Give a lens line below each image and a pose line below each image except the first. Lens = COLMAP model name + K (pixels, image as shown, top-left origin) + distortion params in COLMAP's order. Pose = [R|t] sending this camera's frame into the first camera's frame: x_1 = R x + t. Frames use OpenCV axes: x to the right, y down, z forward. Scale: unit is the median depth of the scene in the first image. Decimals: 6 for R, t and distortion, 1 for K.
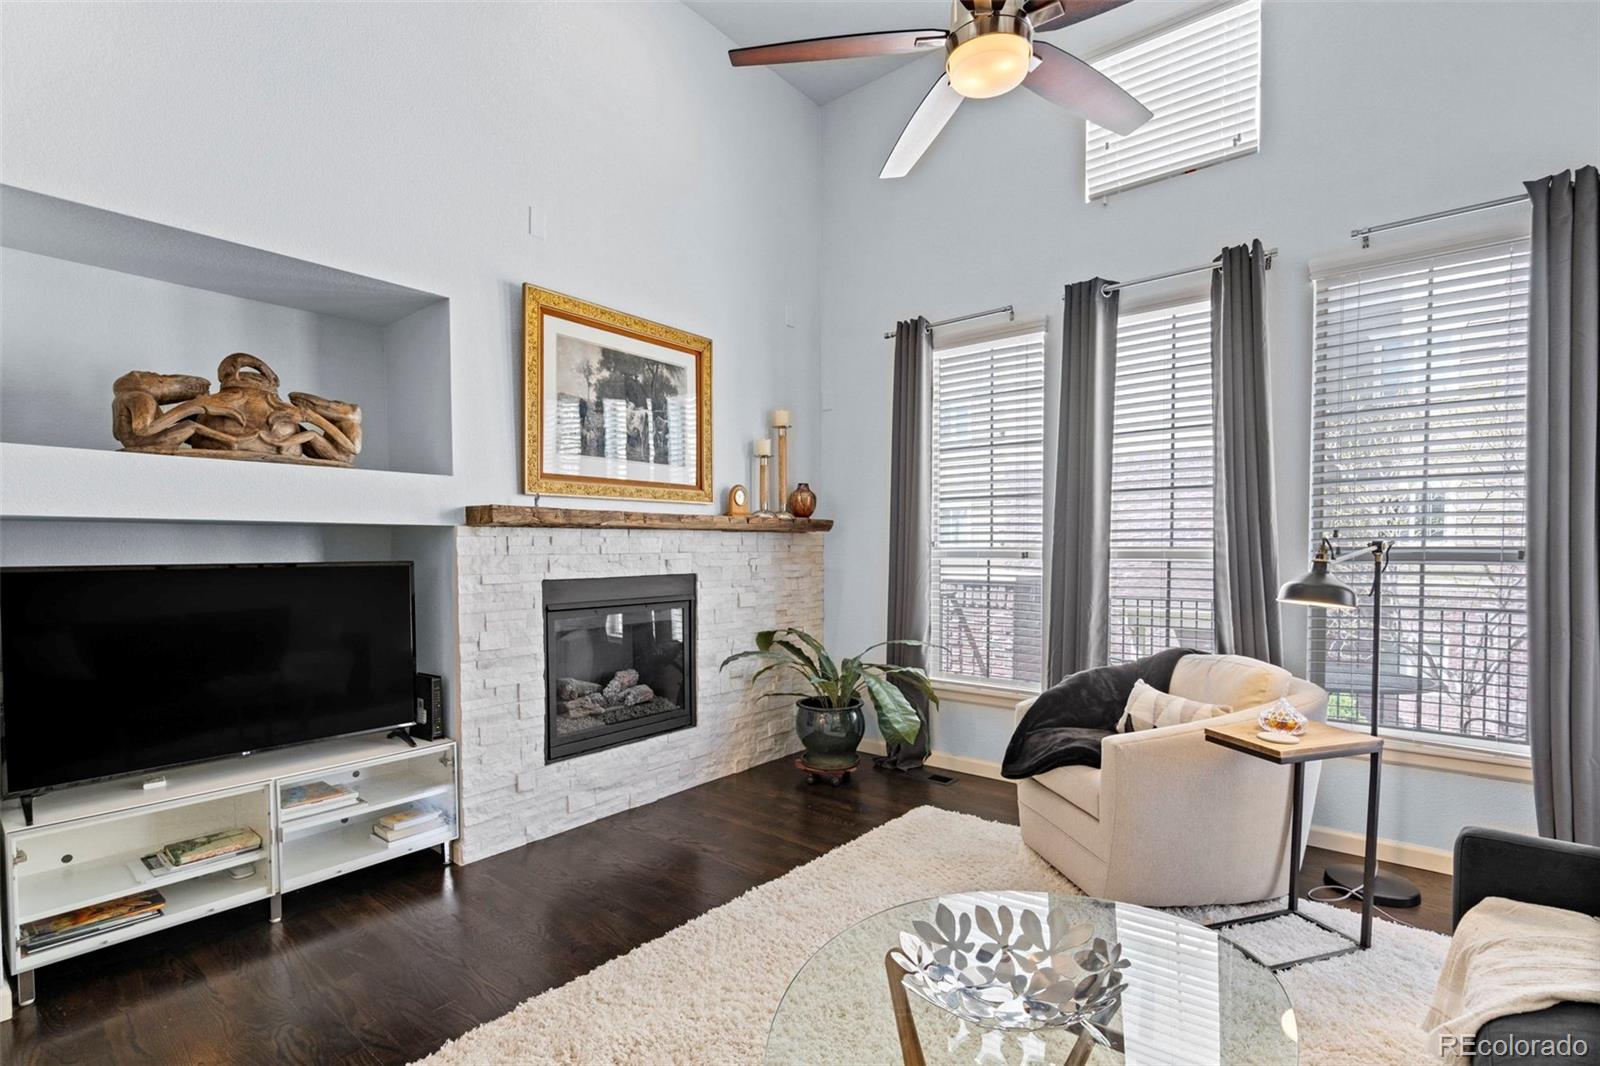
lens RADIAL K [[737.6, 0, 817.2], [0, 737.6, 575.3], [0, 0, 1]] dist [0.000216, 0.000271]
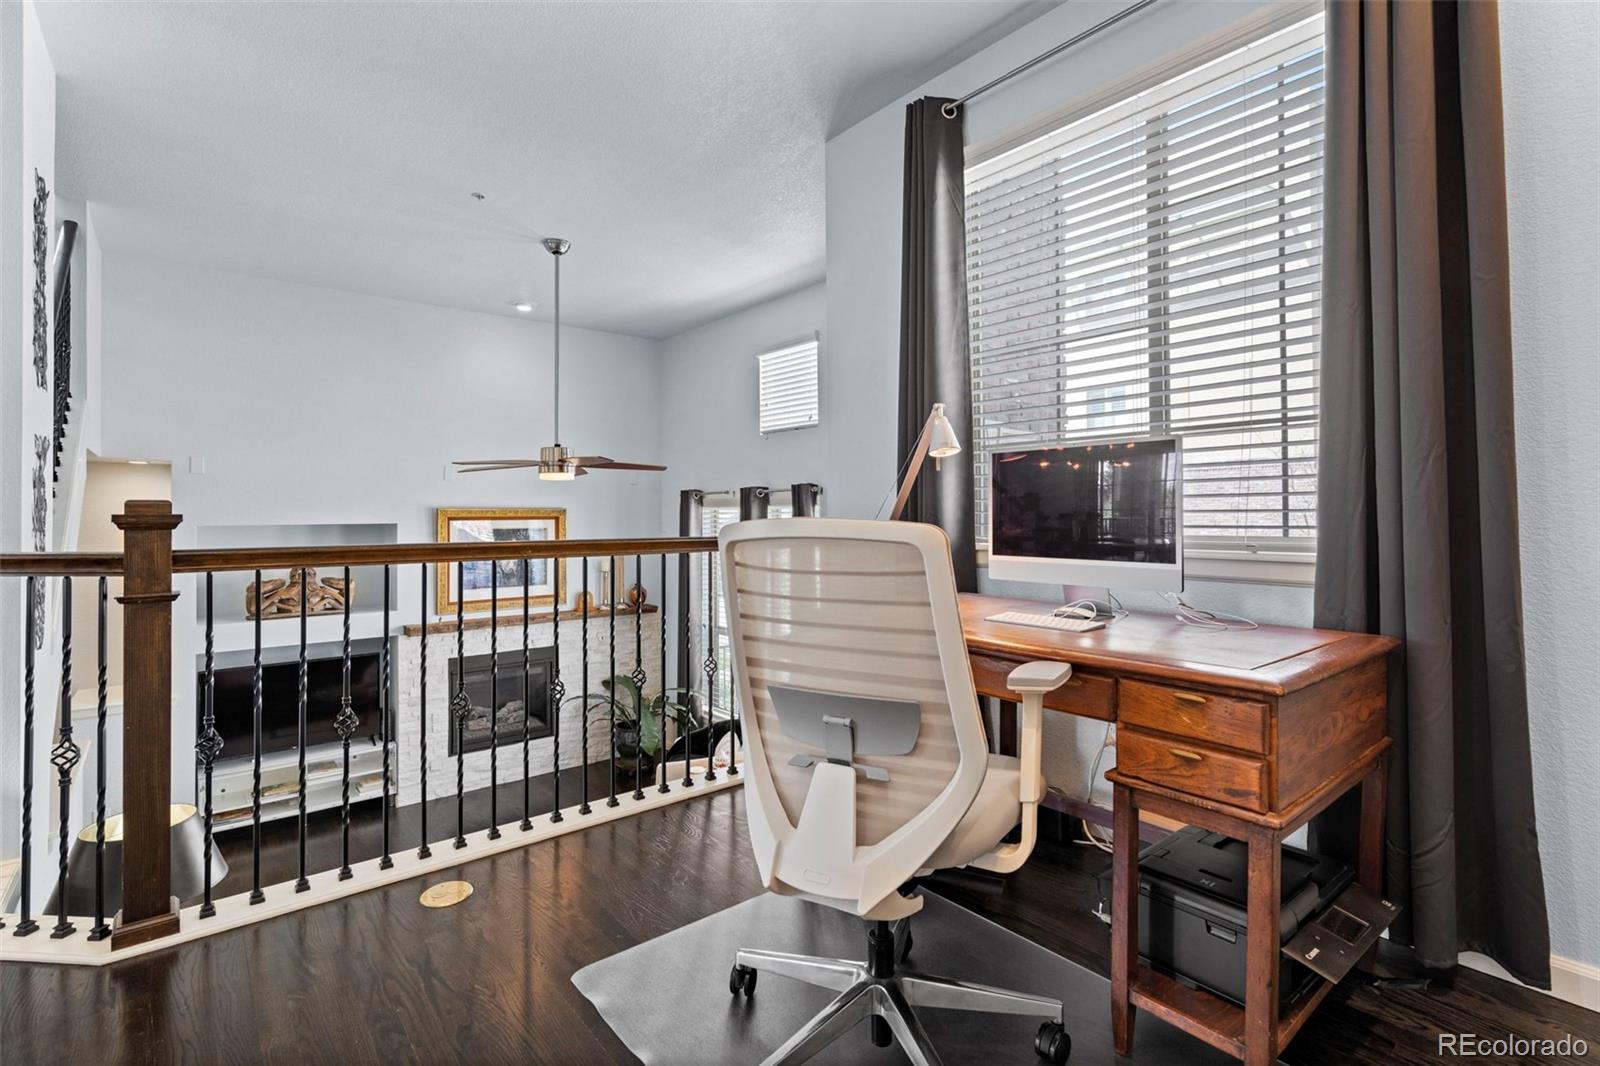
lens RADIAL K [[740.1, 0, 798.2], [0, 740.1, 519.1], [0, 0, 1]] dist [0.002879, 0.000408]
pose [[0.979056, 0.001571, -0.203587, 0.913785], [-0.008877, 0.999349, -0.034979, -0.298803], [0.203400, 0.036054, 0.978432, -0.707635]]
